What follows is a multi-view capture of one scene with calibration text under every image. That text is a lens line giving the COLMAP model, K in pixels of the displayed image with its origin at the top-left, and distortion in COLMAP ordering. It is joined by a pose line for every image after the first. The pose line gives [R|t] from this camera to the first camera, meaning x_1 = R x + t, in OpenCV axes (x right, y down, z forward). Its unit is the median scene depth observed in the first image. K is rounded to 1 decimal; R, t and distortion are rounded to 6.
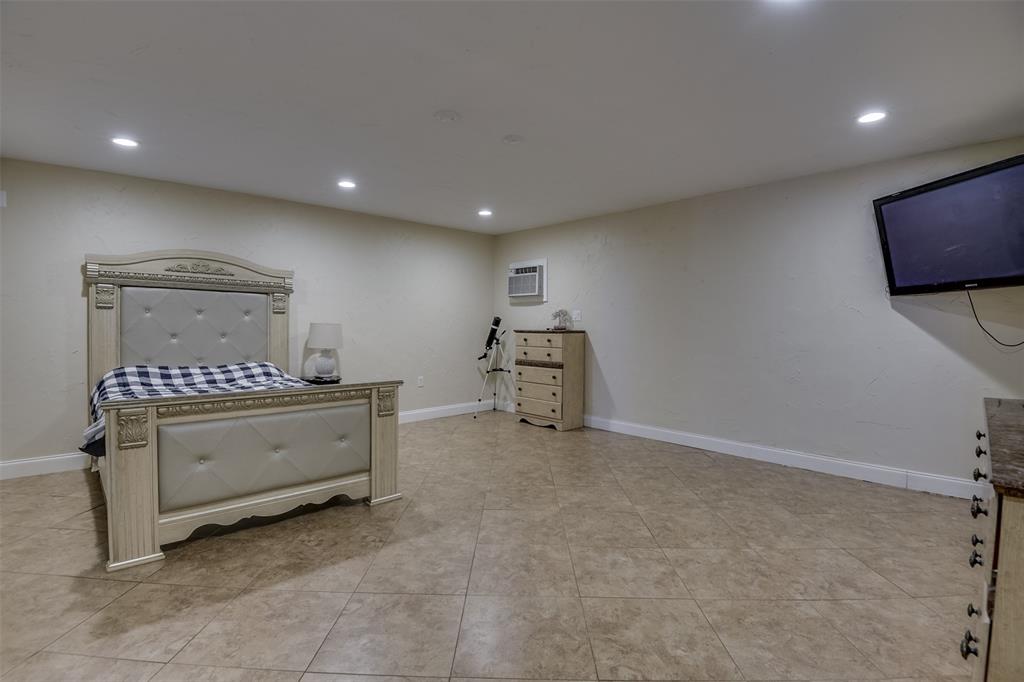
lens RADIAL K [[486.0, 0, 510.9], [0, 486.0, 338.9], [0, 0, 1]] dist [-0.033246, -0.002483]
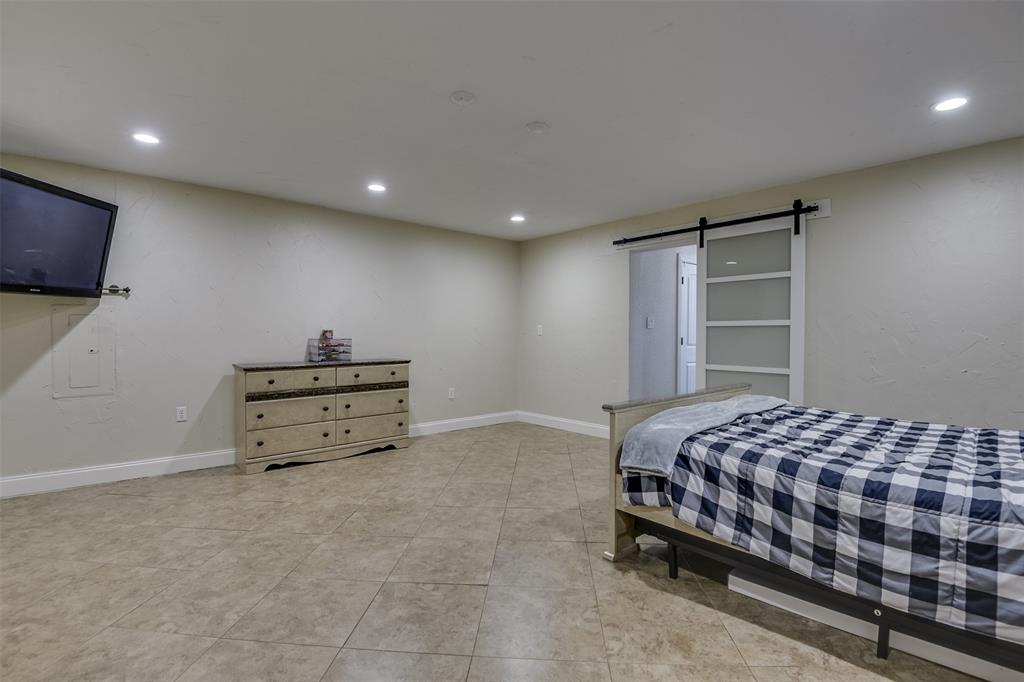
lens RADIAL K [[494.5, 0, 511.9], [0, 494.5, 338.5], [0, 0, 1]] dist [-0.029451, -0.000476]
pose [[-0.998491, -0.006993, 0.054464, -0.141344], [-0.004788, 0.999167, 0.040526, -0.056745], [-0.054702, 0.040204, -0.997693, 2.062439]]
